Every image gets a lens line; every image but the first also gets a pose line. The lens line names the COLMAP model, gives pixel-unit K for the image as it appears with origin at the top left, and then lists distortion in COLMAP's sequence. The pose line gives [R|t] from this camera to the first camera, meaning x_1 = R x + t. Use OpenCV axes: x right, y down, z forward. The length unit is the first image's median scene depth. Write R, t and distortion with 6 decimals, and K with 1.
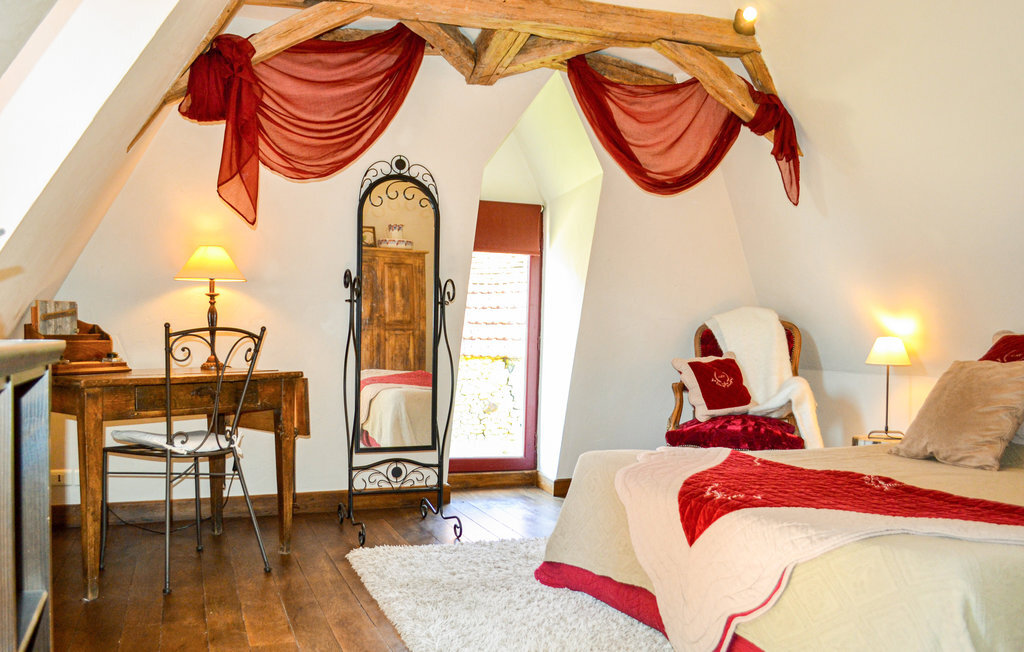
lens RADIAL K [[902.7, 0, 510.0], [0, 902.7, 362.3], [0, 0, 1]] dist [-0.094320, 0.006306]
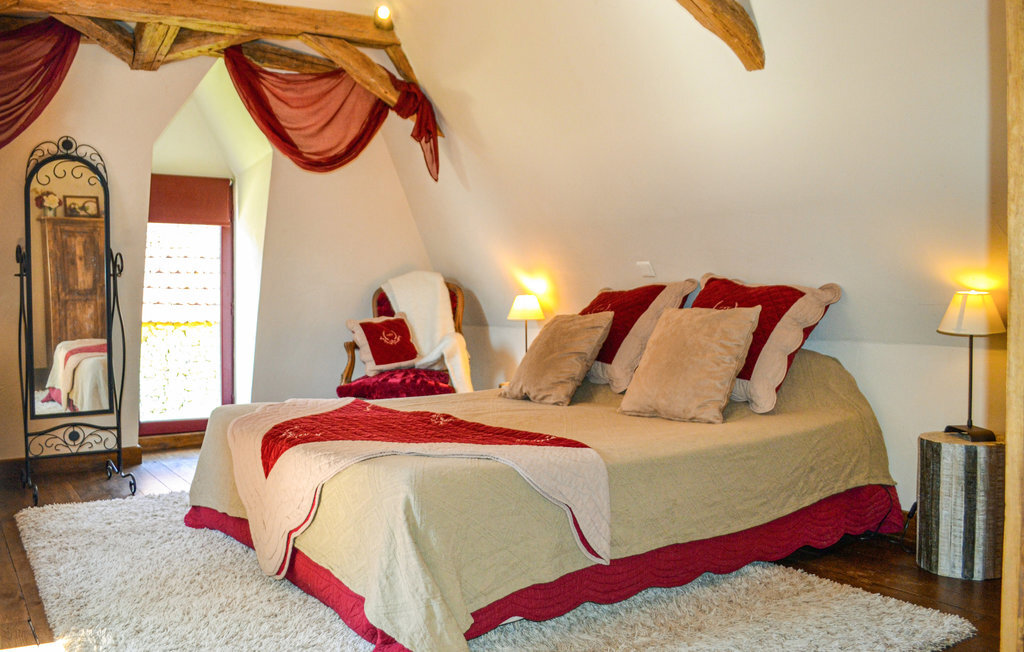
lens RADIAL K [[910.3, 0, 512.0], [0, 910.3, 326.0], [0, 0, 1]] dist [-0.083420, 0.010756]
pose [[0.972643, -0.033123, 0.229930, 0.142648], [0.032297, 0.999451, 0.007356, 0.001806], [-0.230047, 0.000271, 0.973179, -0.142479]]
